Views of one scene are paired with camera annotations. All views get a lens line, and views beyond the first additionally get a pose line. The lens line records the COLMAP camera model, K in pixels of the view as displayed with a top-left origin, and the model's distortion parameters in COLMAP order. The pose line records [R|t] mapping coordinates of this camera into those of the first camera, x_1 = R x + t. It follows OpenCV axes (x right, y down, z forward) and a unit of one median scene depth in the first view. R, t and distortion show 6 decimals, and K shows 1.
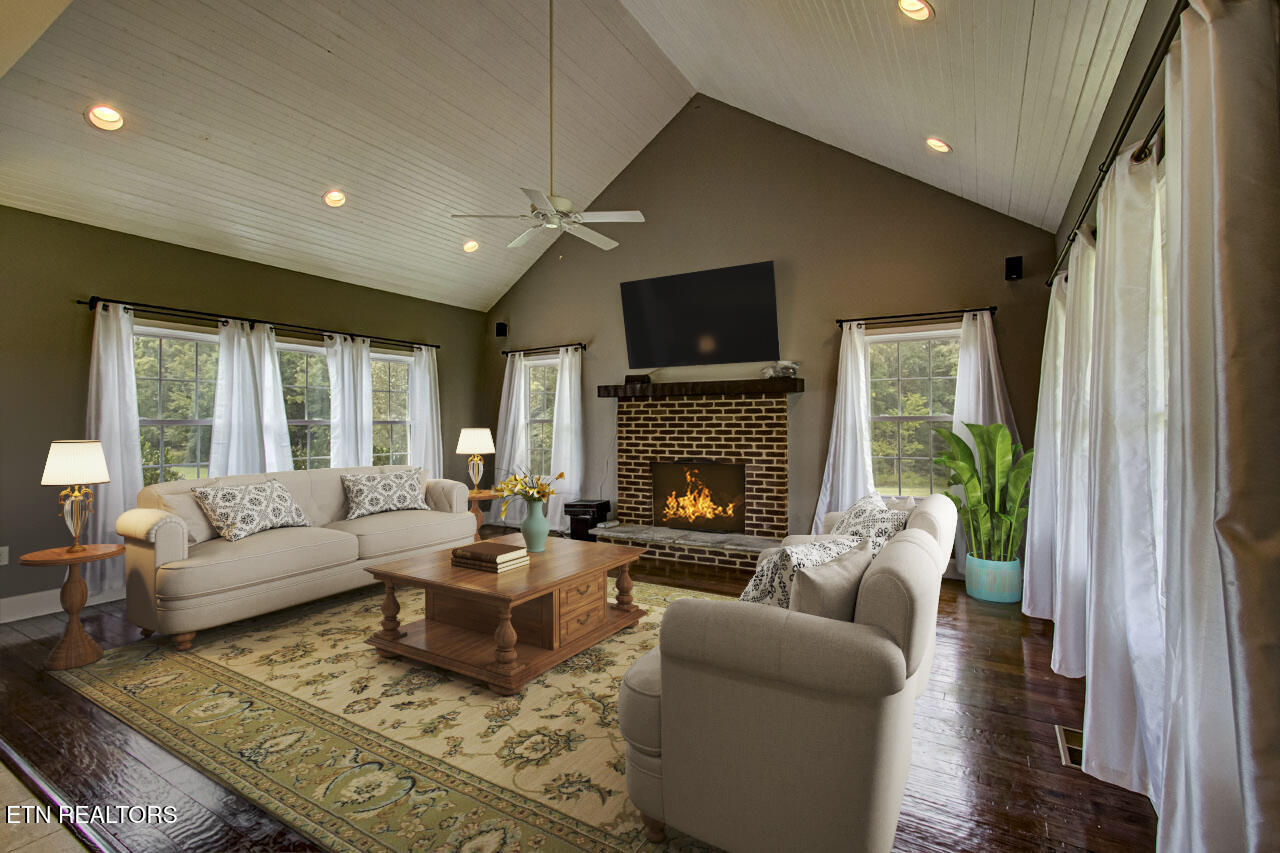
lens RADIAL K [[585.6, 0, 634.0], [0, 585.6, 424.3], [0, 0, 1]] dist [-0.000219, -0.000113]
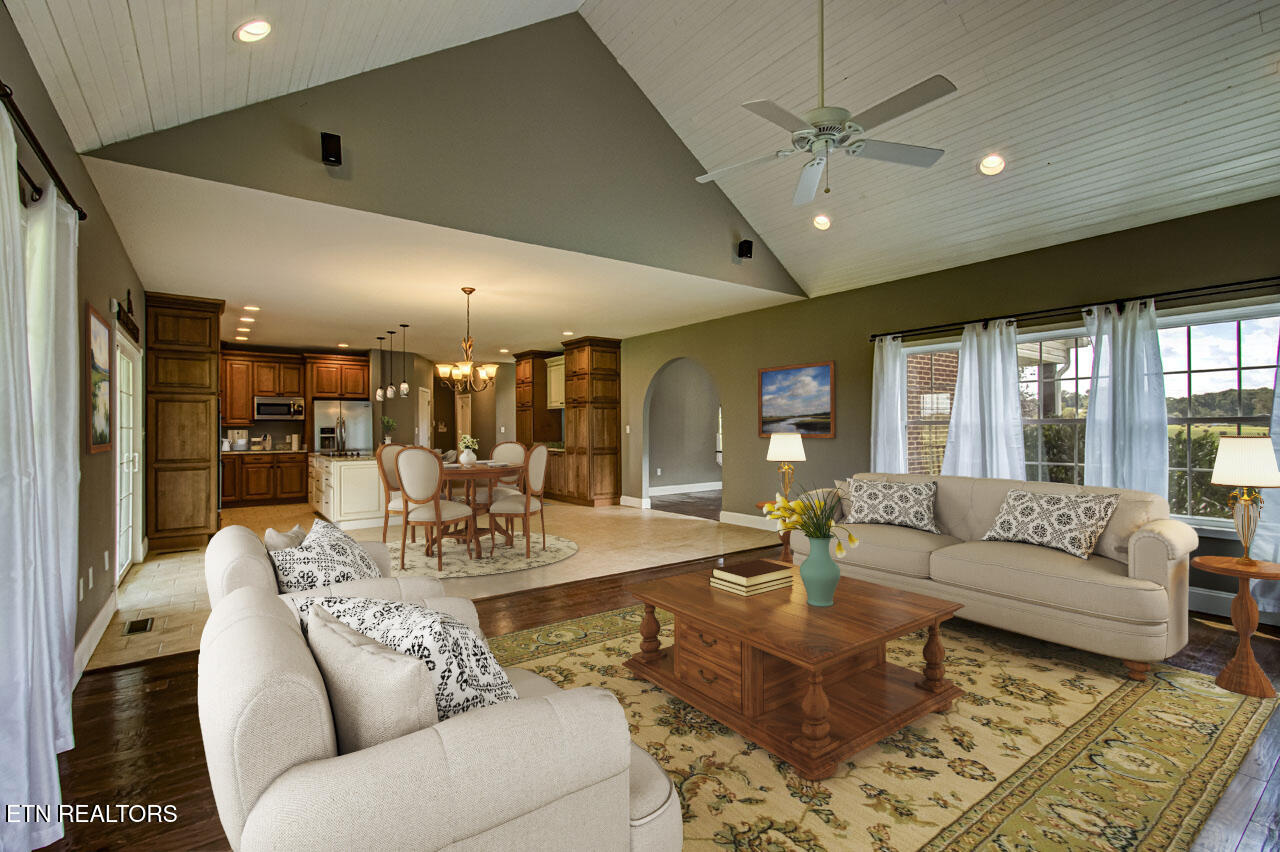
lens RADIAL K [[585.6, 0, 634.0], [0, 585.6, 423.8], [0, 0, 1]] dist [-0.000219, -0.000113]
pose [[-0.383880, 0.007274, -0.923354, 0.513435], [0.003476, 0.999973, 0.006432, -0.013127], [0.923376, -0.000740, -0.383895, 0.893927]]
